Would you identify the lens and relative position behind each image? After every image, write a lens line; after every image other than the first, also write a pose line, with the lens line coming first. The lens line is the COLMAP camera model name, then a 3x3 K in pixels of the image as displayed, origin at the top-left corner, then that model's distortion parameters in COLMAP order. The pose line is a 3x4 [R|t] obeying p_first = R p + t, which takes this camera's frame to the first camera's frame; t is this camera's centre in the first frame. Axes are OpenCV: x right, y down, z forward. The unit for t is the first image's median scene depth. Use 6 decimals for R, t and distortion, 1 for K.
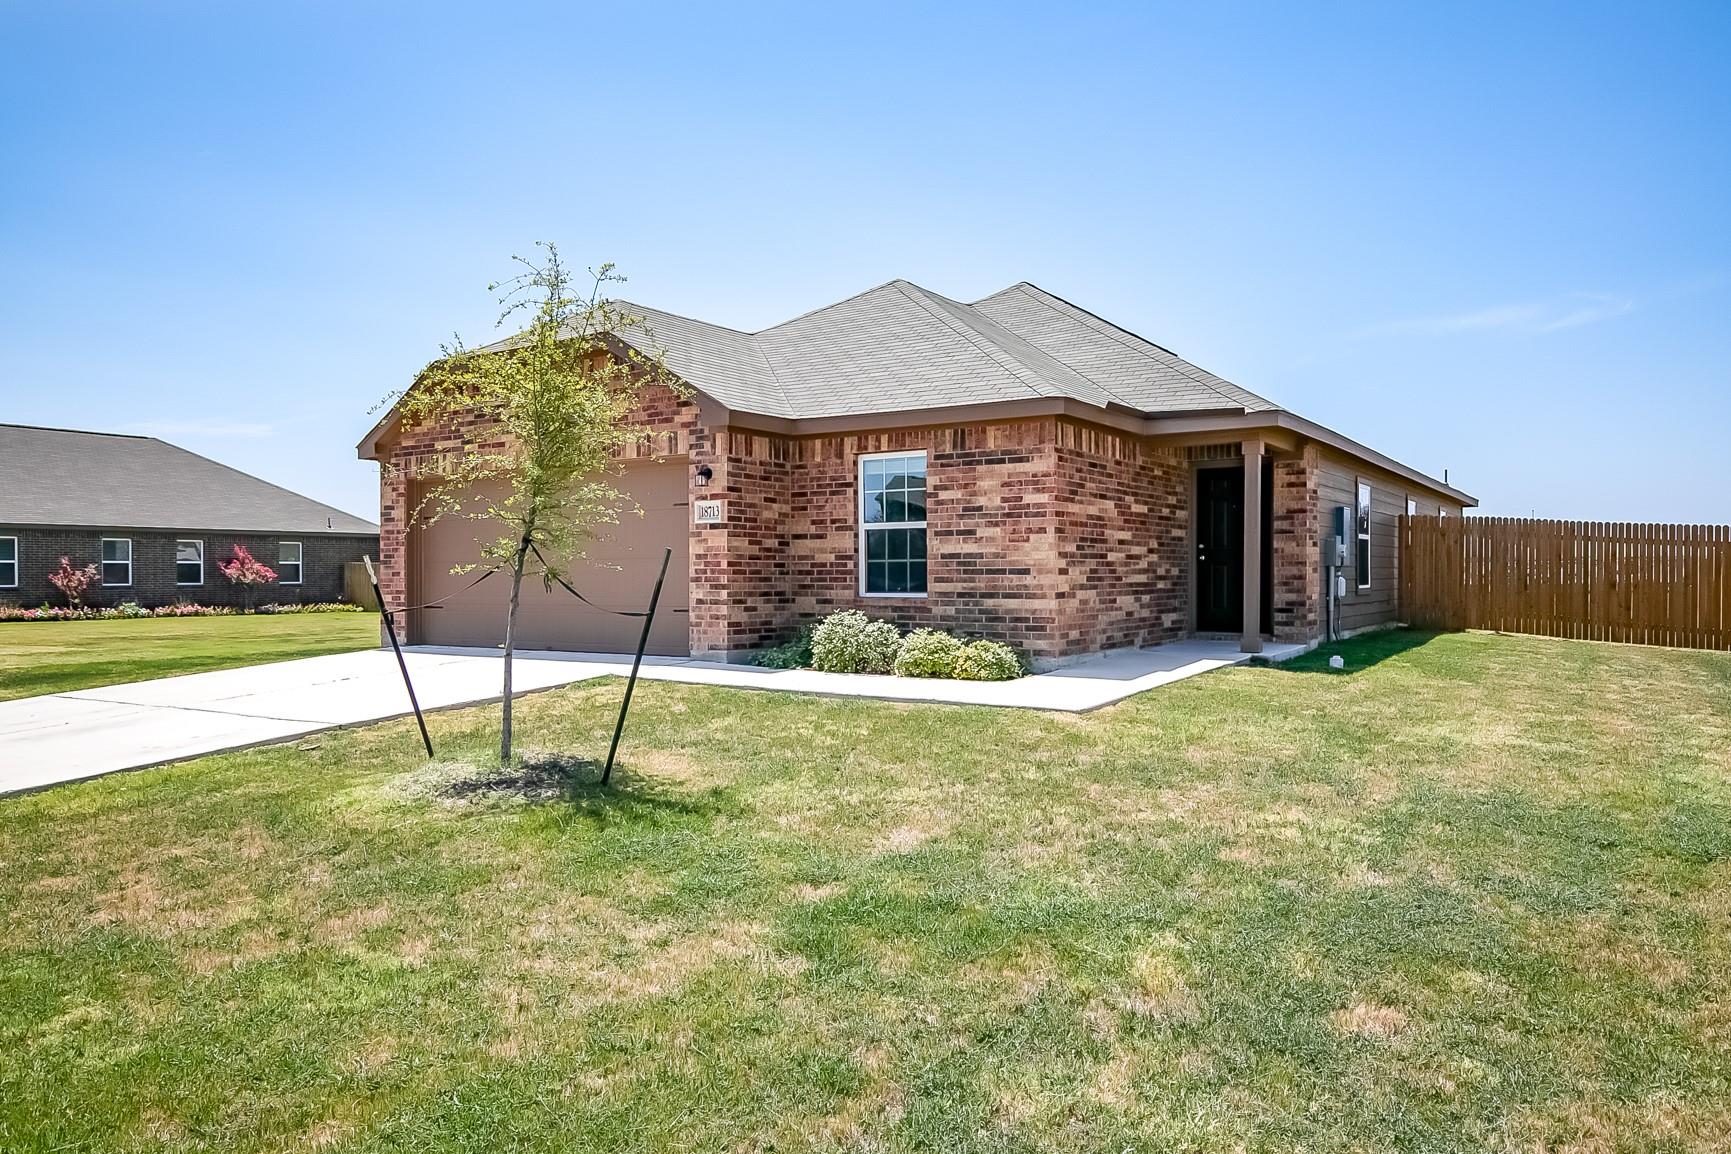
lens RADIAL K [[1161.1, 0, 866.7], [0, 1161.1, 578.8], [0, 0, 1]] dist [-0.001459, -0.000026]
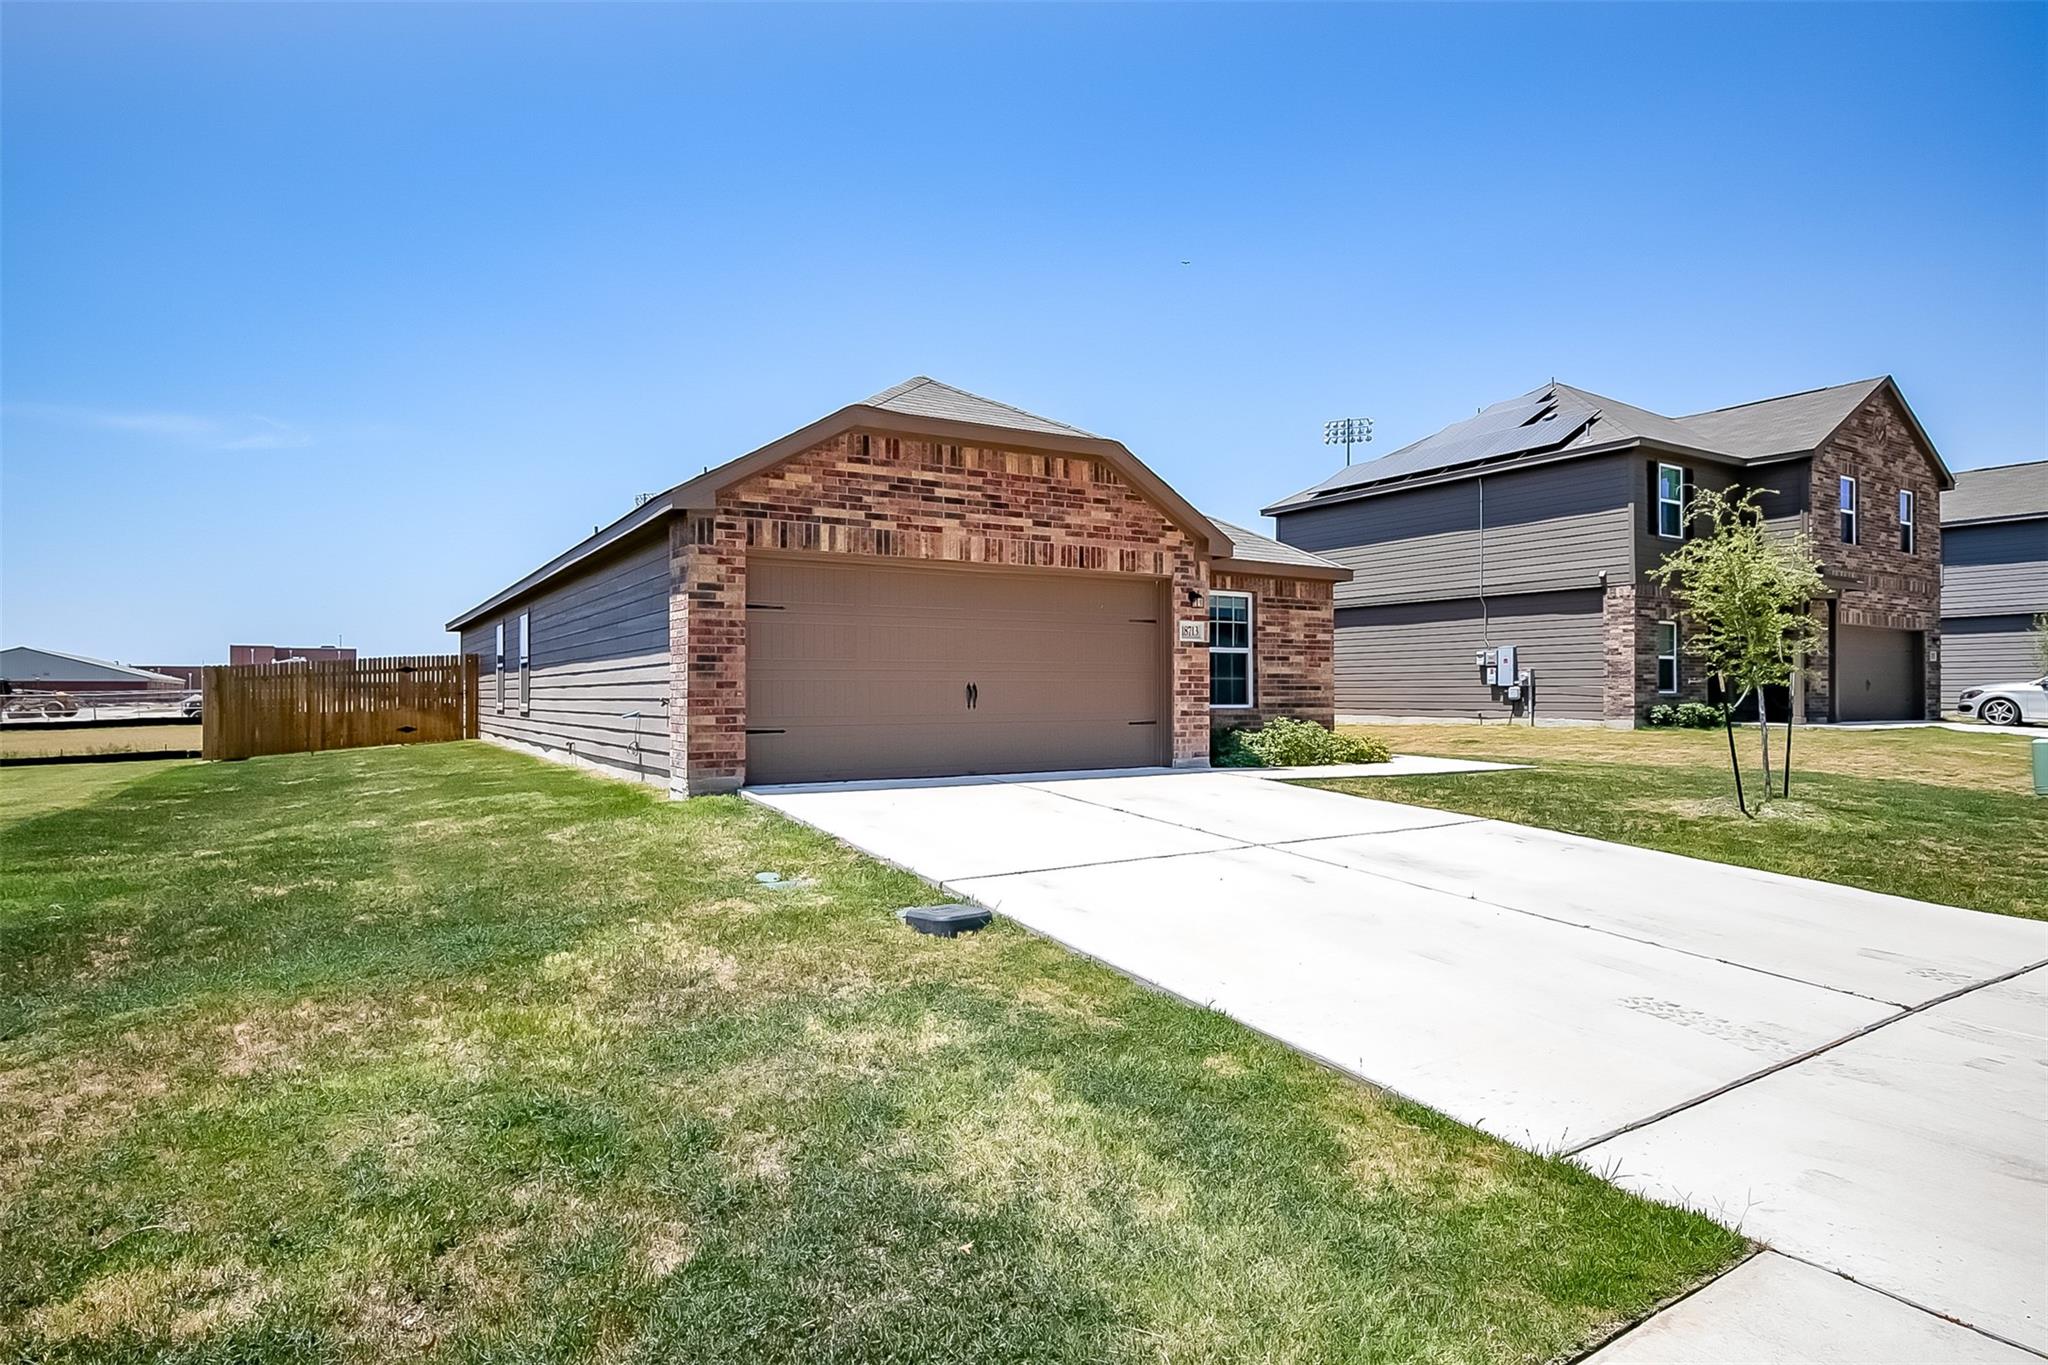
lens RADIAL K [[1120.9, 0, 1028.4], [0, 1120.9, 685.8], [0, 0, 1]] dist [-0.000009, -0.000006]
pose [[0.415974, 0.010321, 0.909318, -1.155419], [0.002996, 0.999915, -0.012719, 0.006802], [-0.909372, 0.008015, 0.415907, 0.696861]]
